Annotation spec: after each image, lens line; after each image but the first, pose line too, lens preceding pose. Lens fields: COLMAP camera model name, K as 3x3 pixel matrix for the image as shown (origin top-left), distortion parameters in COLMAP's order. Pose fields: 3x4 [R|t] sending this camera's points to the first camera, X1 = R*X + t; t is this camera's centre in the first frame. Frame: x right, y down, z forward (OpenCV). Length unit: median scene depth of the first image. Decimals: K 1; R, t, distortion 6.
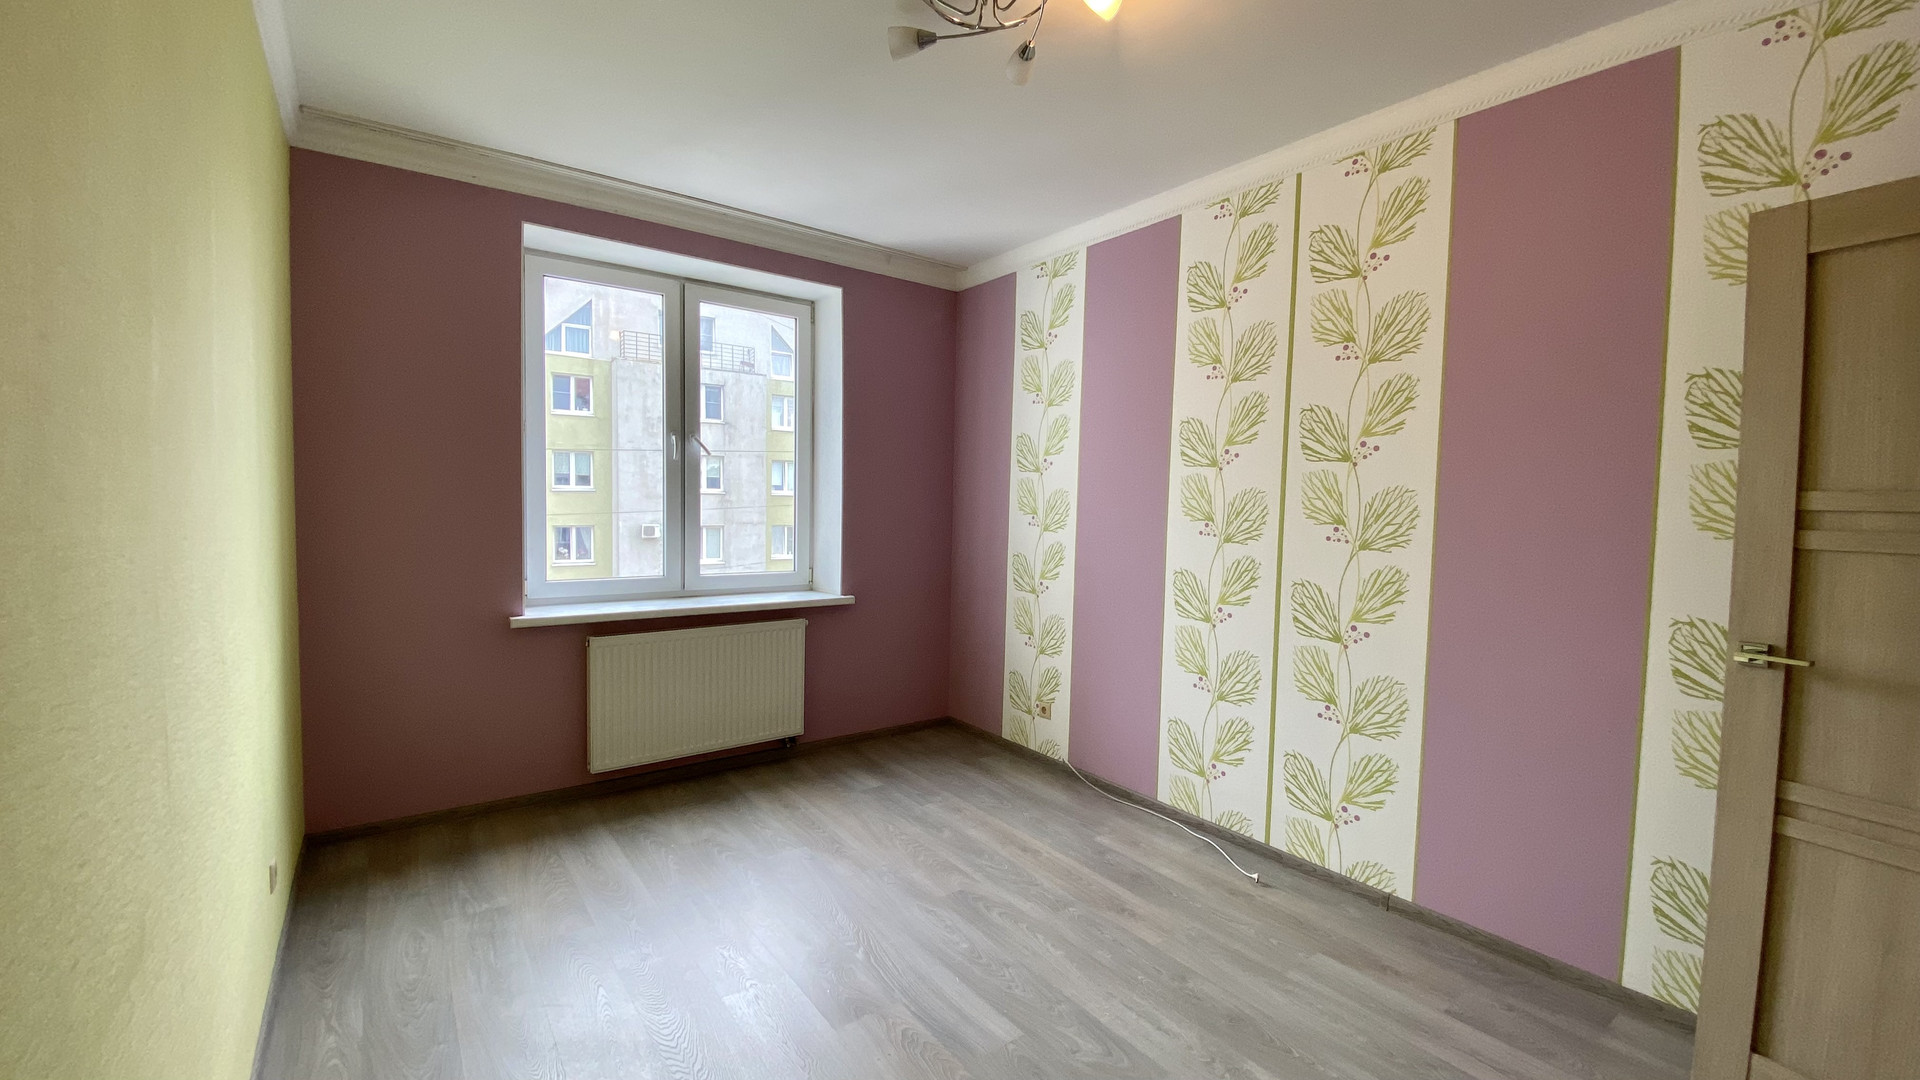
lens RADIAL K [[768.2, 0, 943.2], [0, 768.2, 541.7], [0, 0, 1]] dist [0.021561, -0.021104]
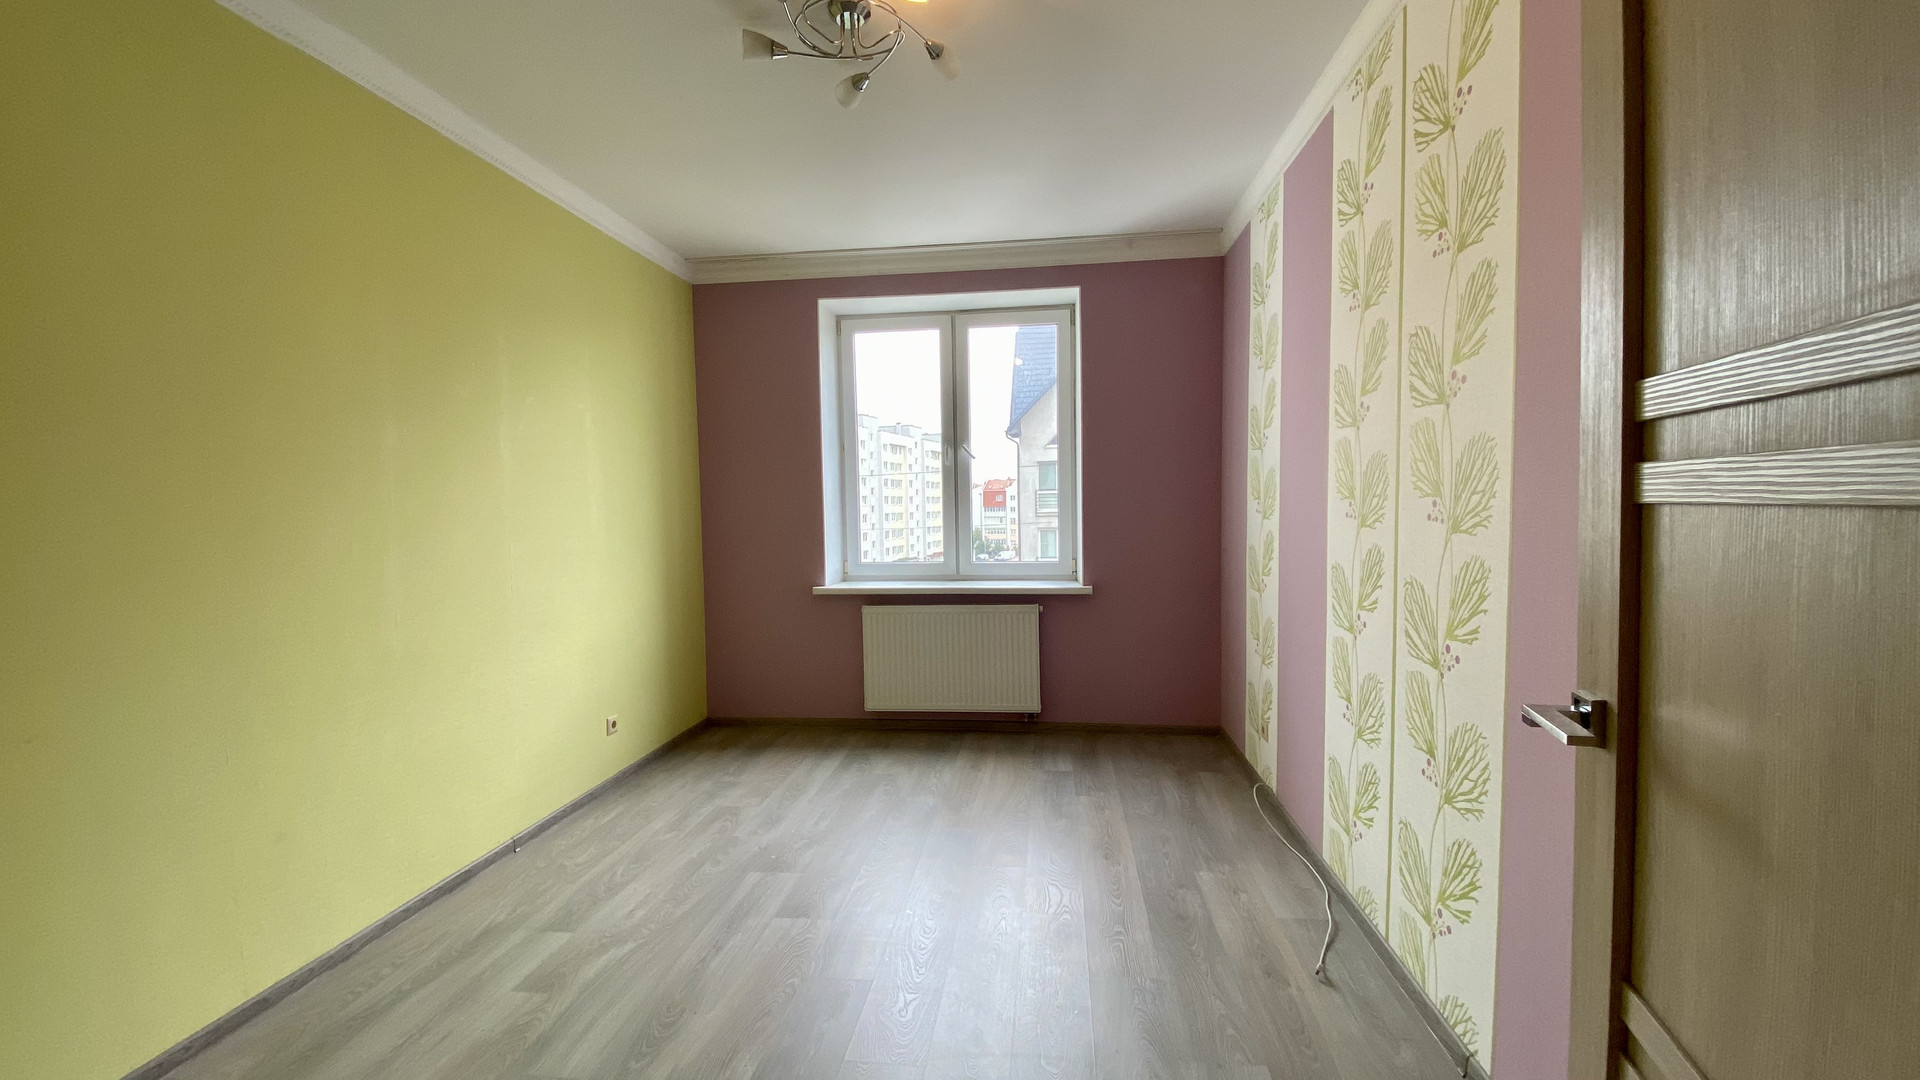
lens RADIAL K [[768.2, 0, 972.4], [0, 768.2, 542.5], [0, 0, 1]] dist [0.021561, -0.021104]
pose [[0.734434, 0.003747, -0.678670, 0.582039], [-0.006156, 0.999980, -0.001141, 0.019200], [0.678653, 0.005016, 0.734442, 0.187316]]
